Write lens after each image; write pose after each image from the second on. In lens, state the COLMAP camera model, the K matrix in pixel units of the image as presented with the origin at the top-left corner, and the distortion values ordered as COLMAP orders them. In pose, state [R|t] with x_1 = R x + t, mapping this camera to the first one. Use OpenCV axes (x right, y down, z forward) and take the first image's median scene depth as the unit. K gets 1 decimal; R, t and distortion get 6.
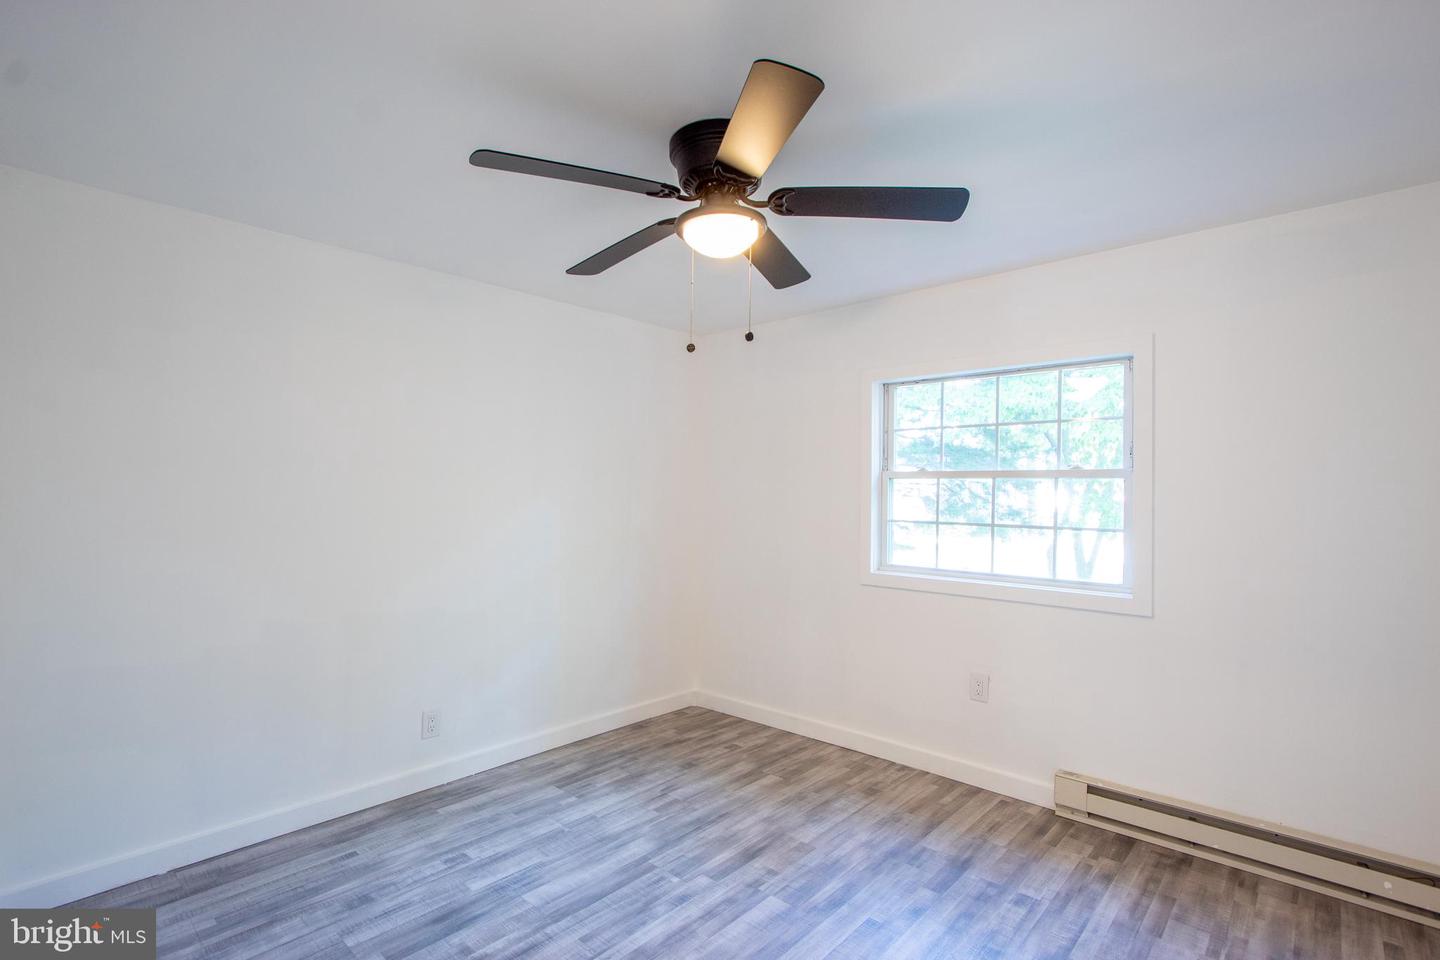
lens RADIAL K [[679.3, 0, 731.6], [0, 679.3, 497.7], [0, 0, 1]] dist [-0.015461, 0.001658]
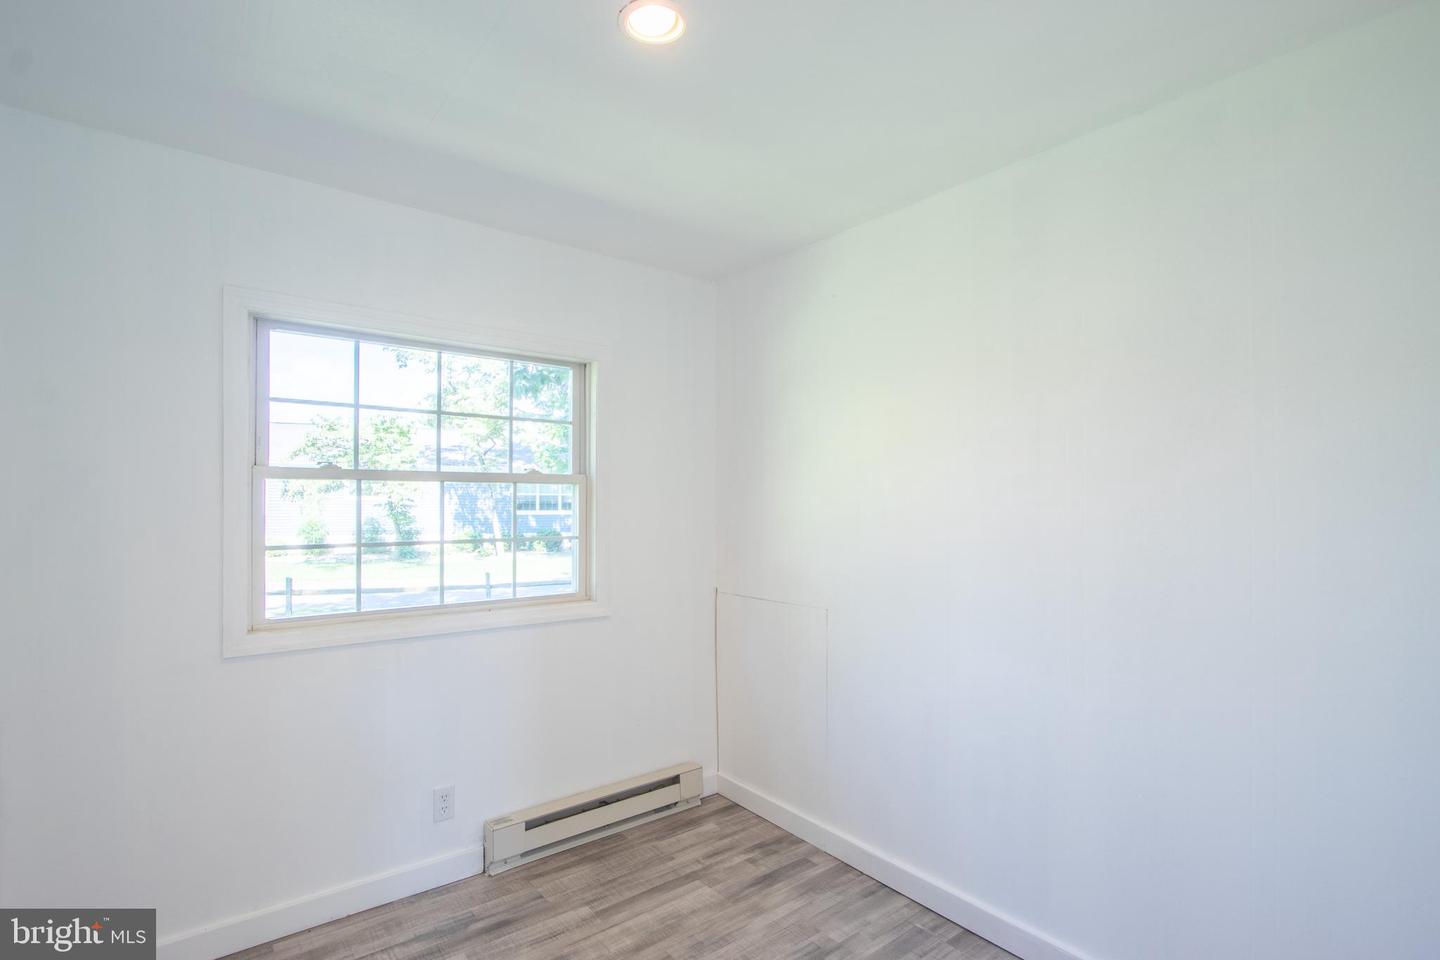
lens RADIAL K [[679.3, 0, 731.6], [0, 679.3, 497.7], [0, 0, 1]] dist [-0.015461, 0.001658]
pose [[0.184164, -0.004788, 0.982884, -0.289309], [0.008036, 0.999962, 0.003366, -0.009816], [-0.982863, 0.007279, 0.184196, 0.489314]]
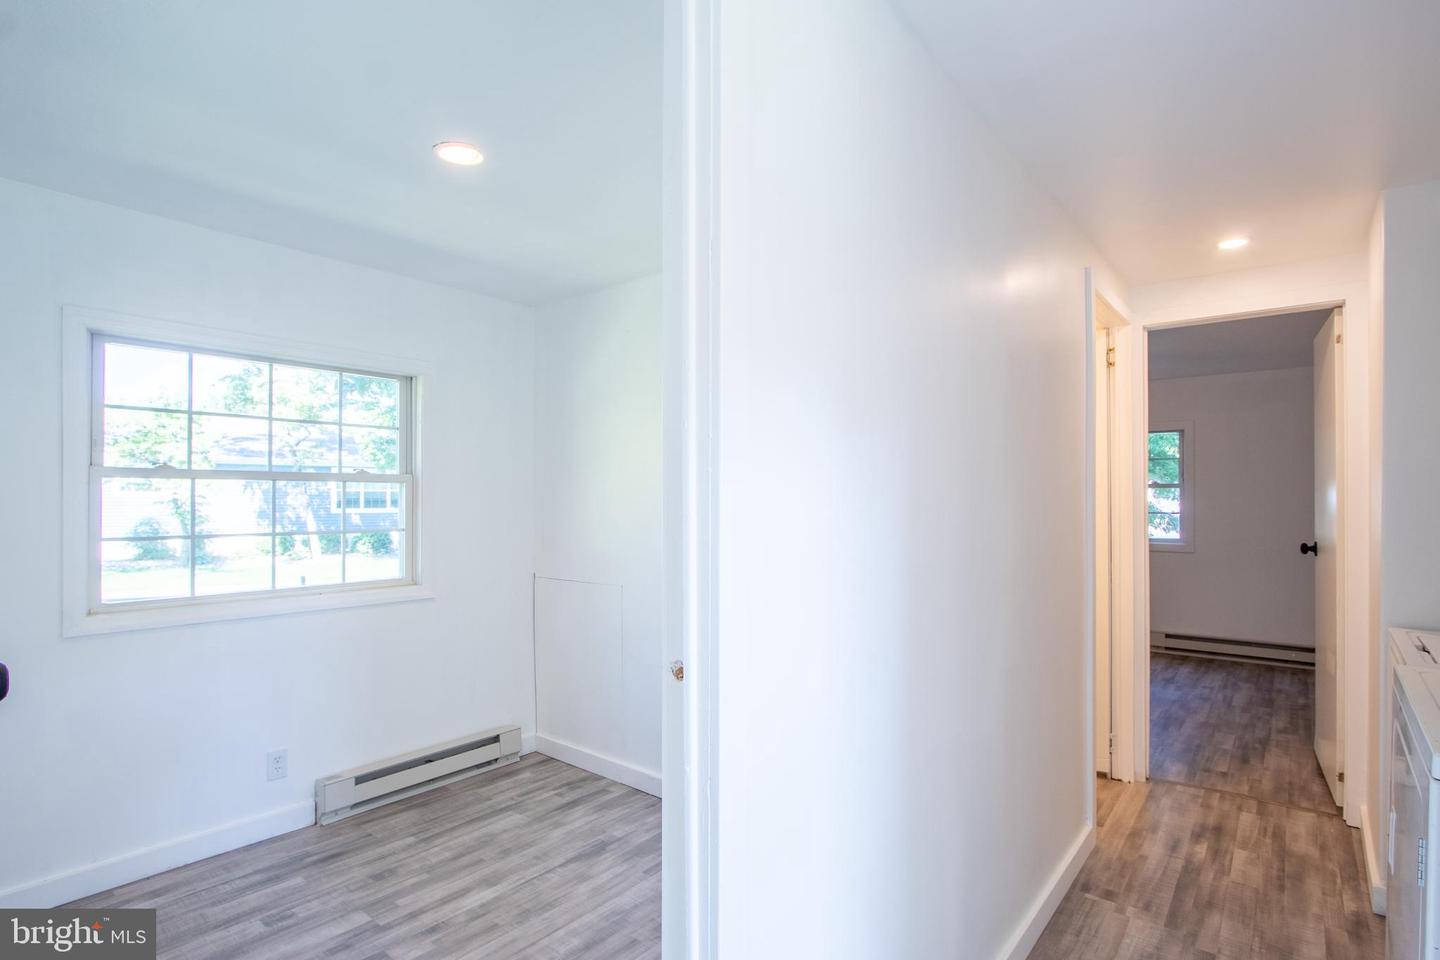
lens RADIAL K [[679.3, 0, 731.6], [0, 679.3, 497.7], [0, 0, 1]] dist [-0.015461, 0.001658]
pose [[-0.036291, -0.009109, 0.999300, -0.469051], [0.005515, 0.999941, 0.009315, -0.010926], [-0.999326, 0.005849, -0.036239, 0.404708]]
